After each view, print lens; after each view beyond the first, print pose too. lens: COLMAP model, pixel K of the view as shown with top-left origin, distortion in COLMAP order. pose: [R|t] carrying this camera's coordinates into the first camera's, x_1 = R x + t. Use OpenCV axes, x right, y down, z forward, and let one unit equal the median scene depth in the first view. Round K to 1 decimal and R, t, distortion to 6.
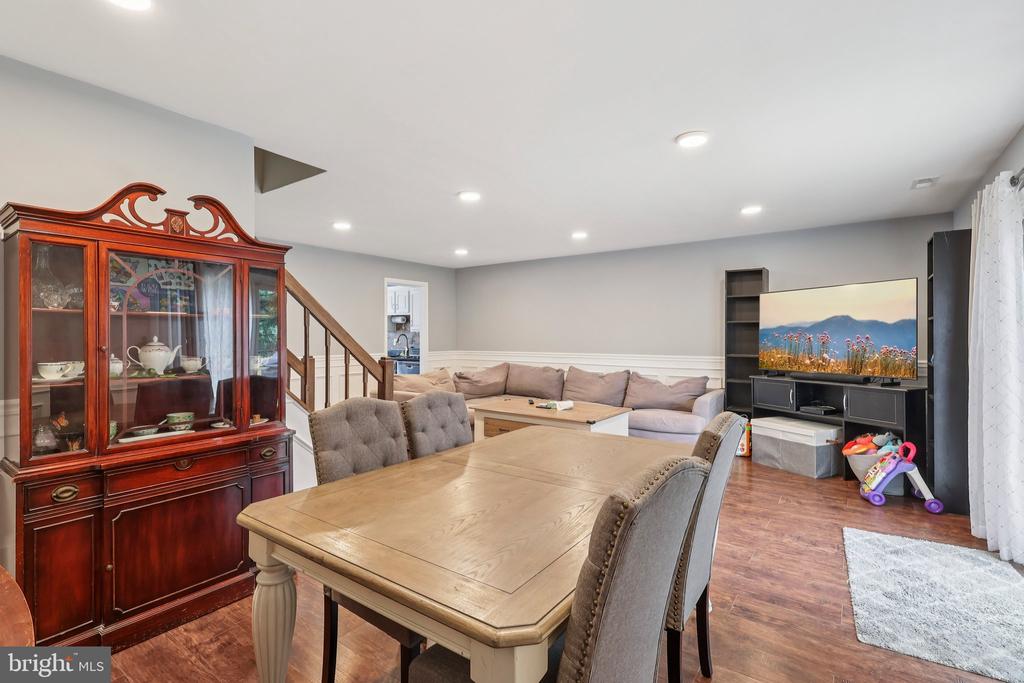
lens RADIAL K [[470.5, 0, 513.5], [0, 470.5, 341.4], [0, 0, 1]] dist [-0.014180, 0.000288]
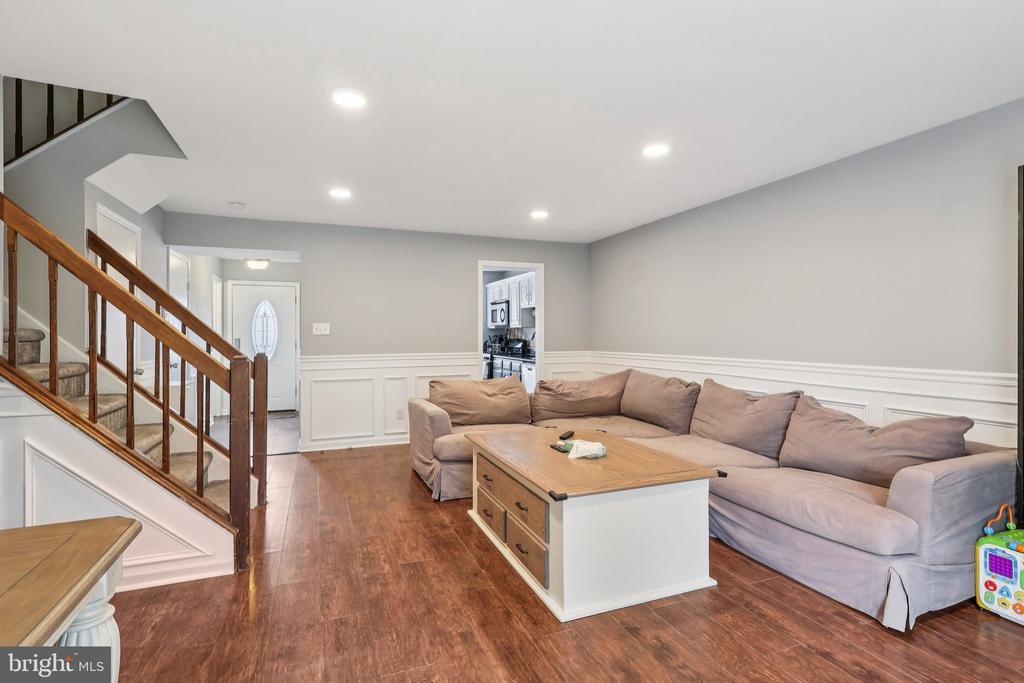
lens RADIAL K [[496.7, 0, 511.1], [0, 496.7, 338.4], [0, 0, 1]] dist [-0.003117, -0.000300]
pose [[0.848302, -0.000858, -0.529512, 0.233598], [-0.002068, 0.999986, -0.004934, 0.004193], [0.529508, 0.005281, 0.848288, 0.305101]]
